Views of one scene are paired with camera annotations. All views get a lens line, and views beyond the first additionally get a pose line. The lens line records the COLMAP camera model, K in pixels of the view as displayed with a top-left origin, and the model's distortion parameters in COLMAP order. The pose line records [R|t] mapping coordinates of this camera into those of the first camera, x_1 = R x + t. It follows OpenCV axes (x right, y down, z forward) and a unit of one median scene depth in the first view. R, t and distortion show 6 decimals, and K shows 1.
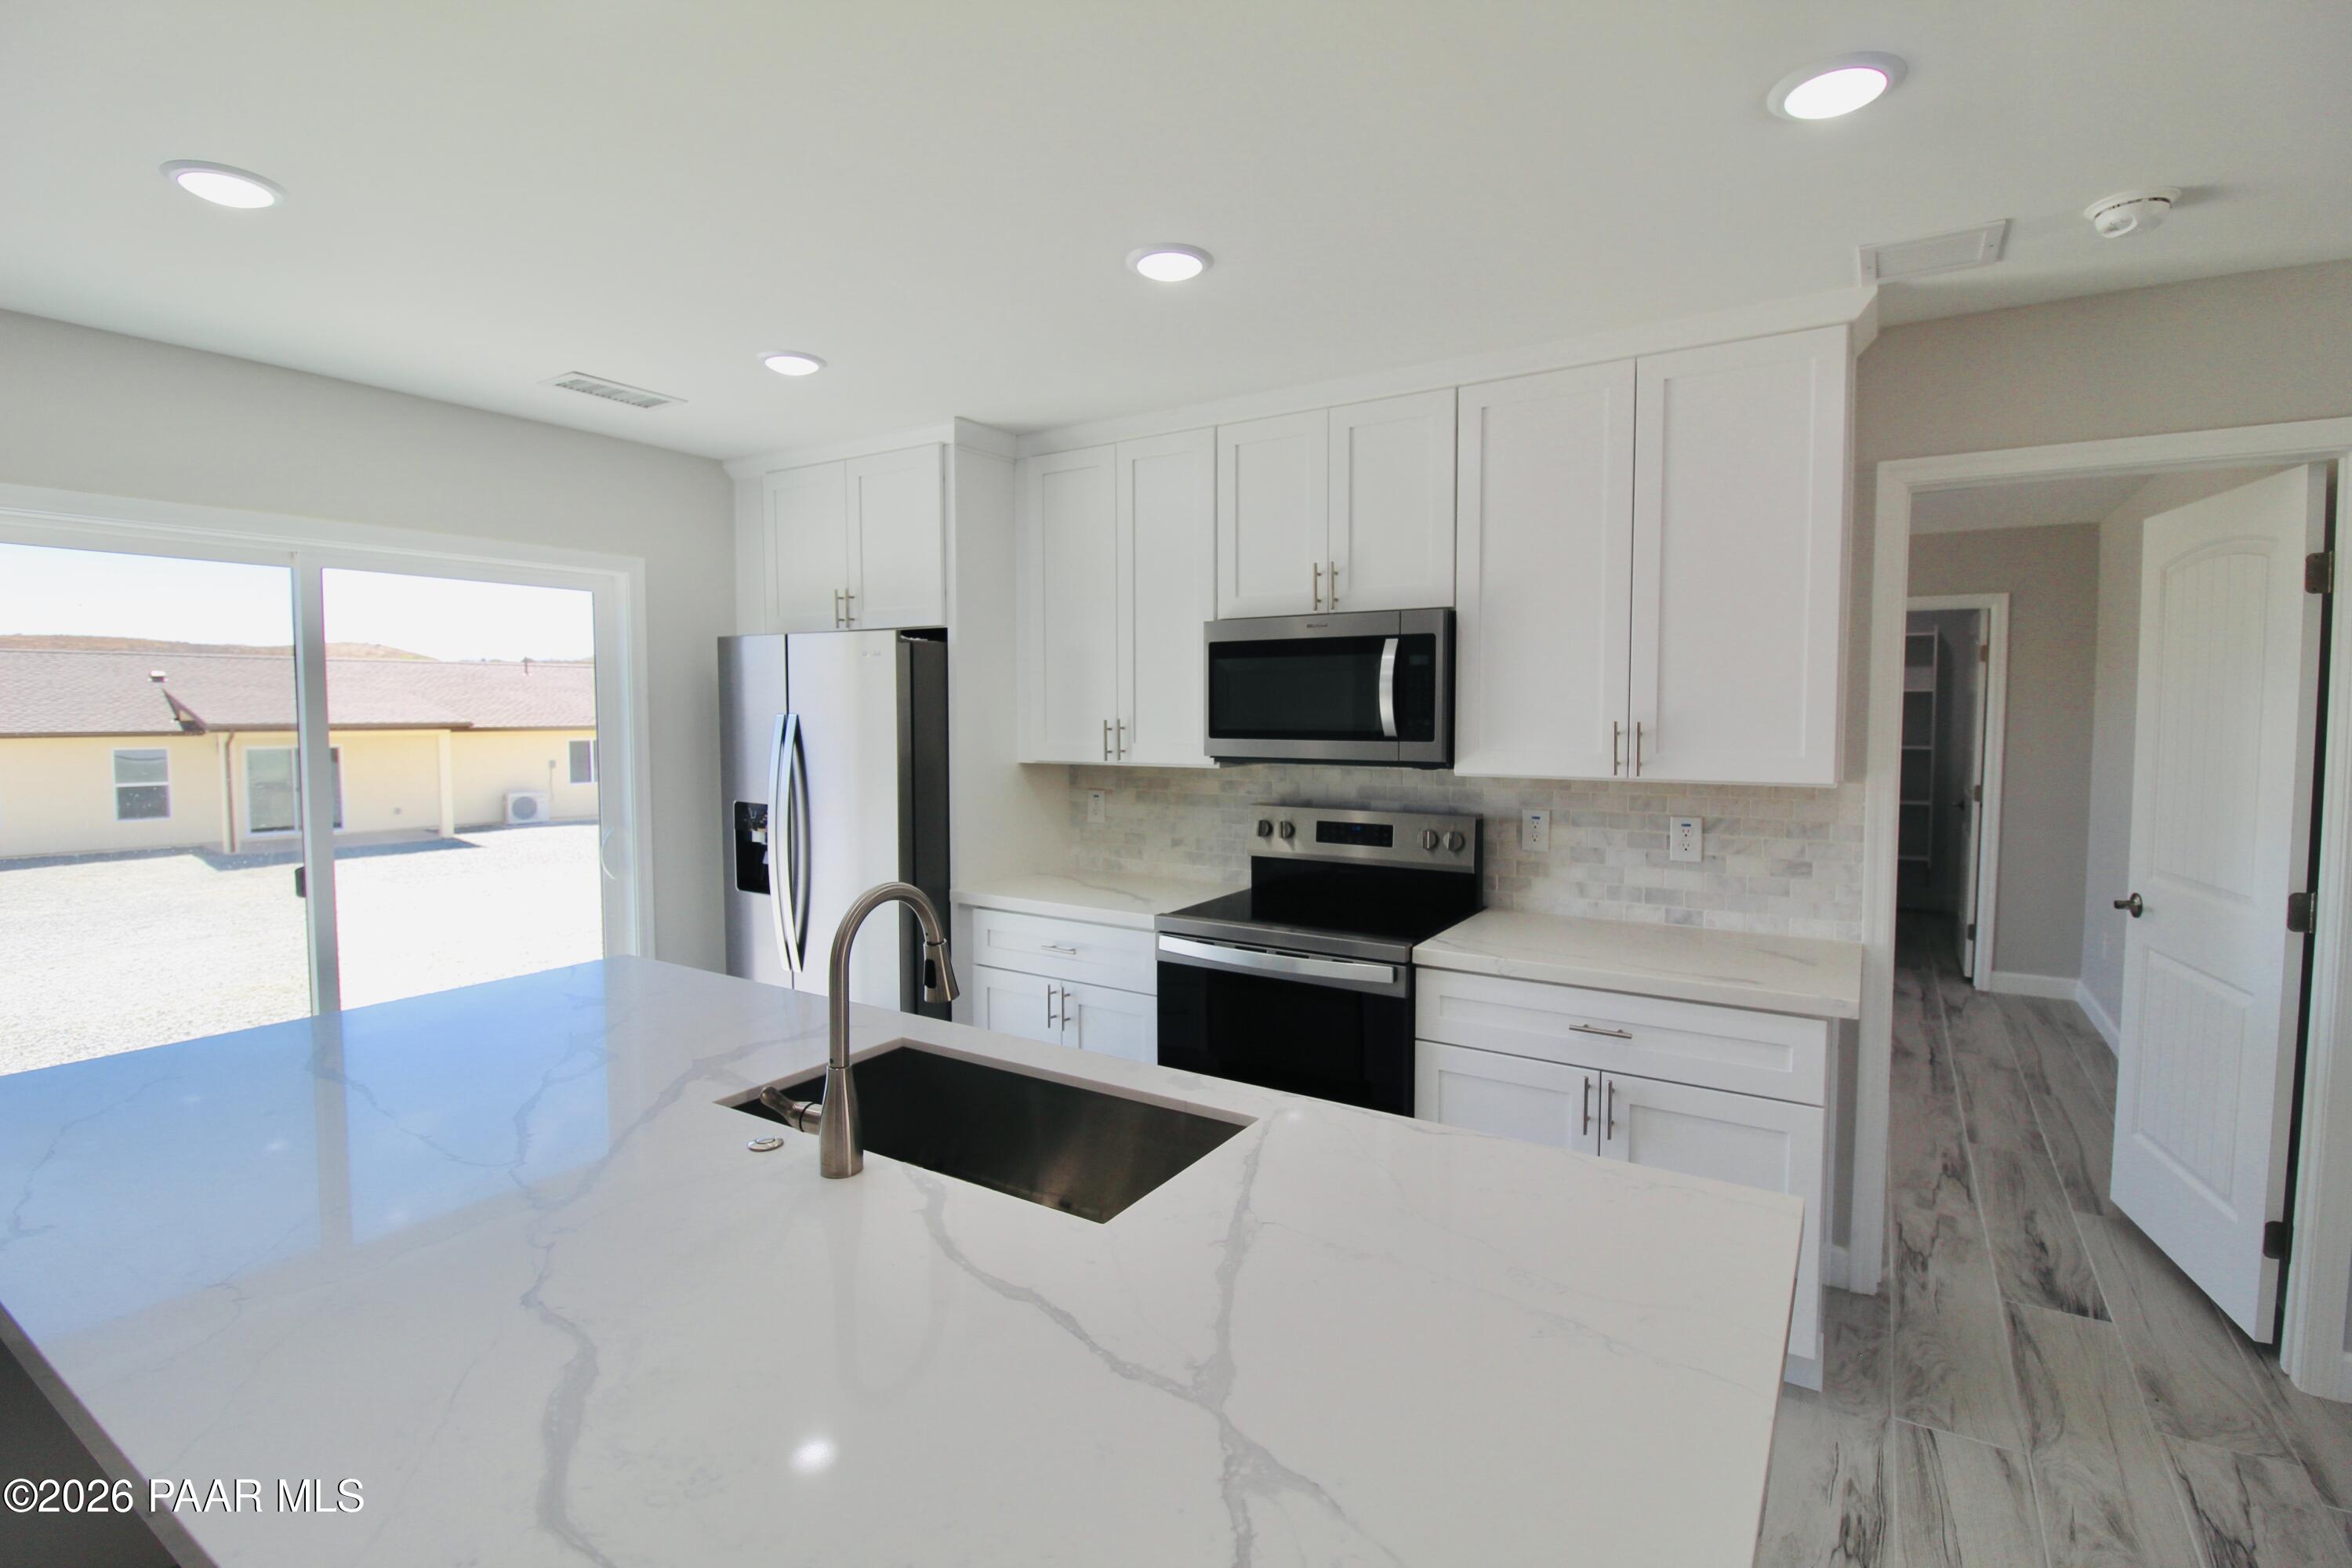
lens RADIAL K [[1089.0, 0, 1168.5], [0, 1089.0, 780.0], [0, 0, 1]] dist [-0.005759, -0.009675]
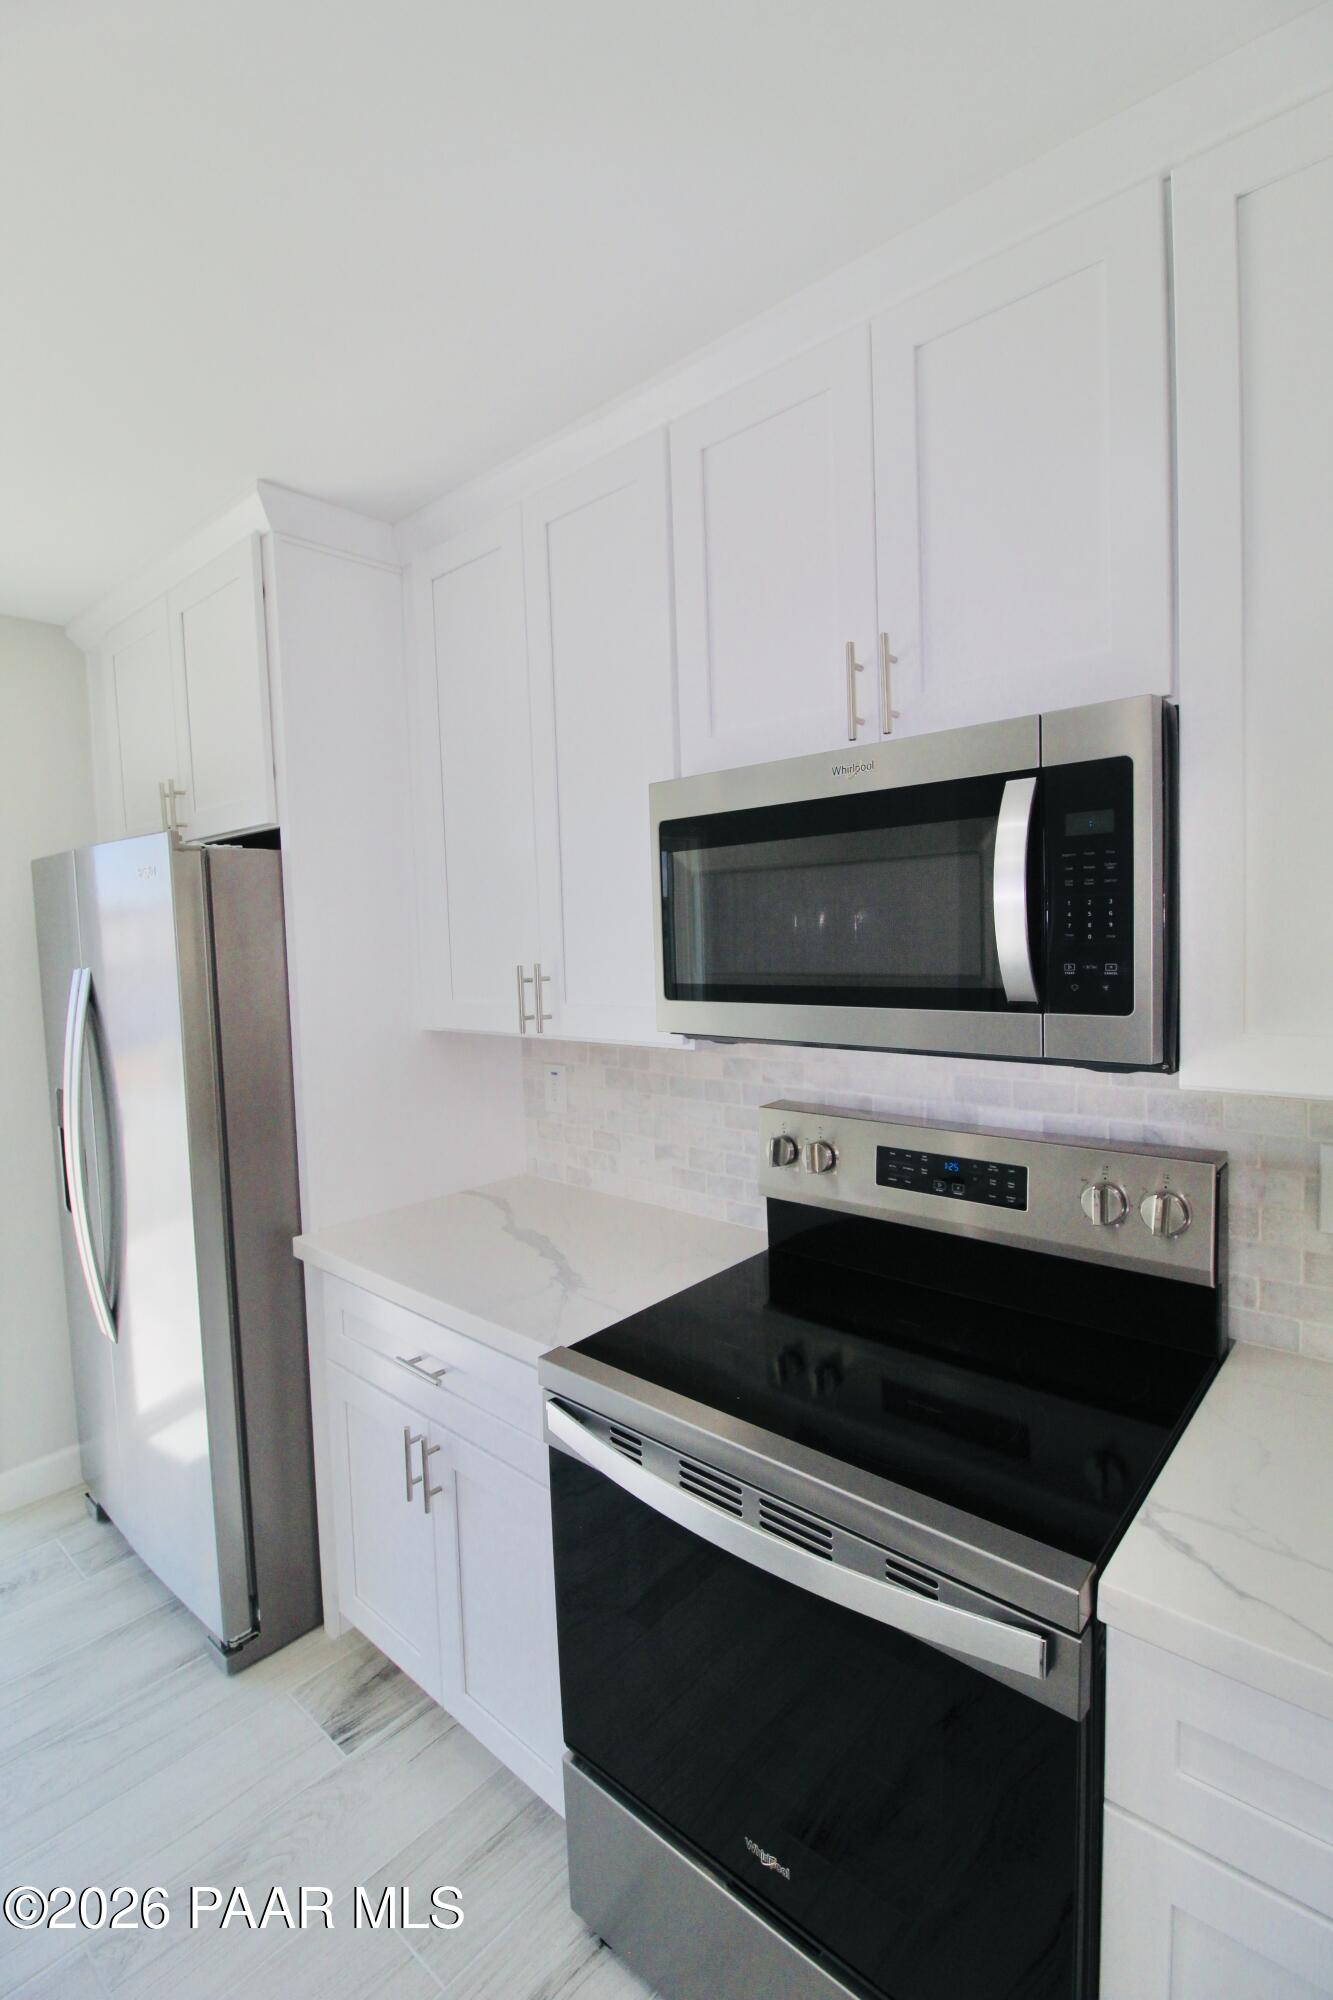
lens RADIAL K [[926.0, 0, 641.3], [0, 926.0, 987.5], [0, 0, 1]] dist [-0.005759, -0.009675]
pose [[0.984976, -0.018714, -0.171676, 0.103399], [0.018109, 0.999823, -0.005094, -0.041563], [0.171741, 0.001909, 0.985140, 0.536688]]
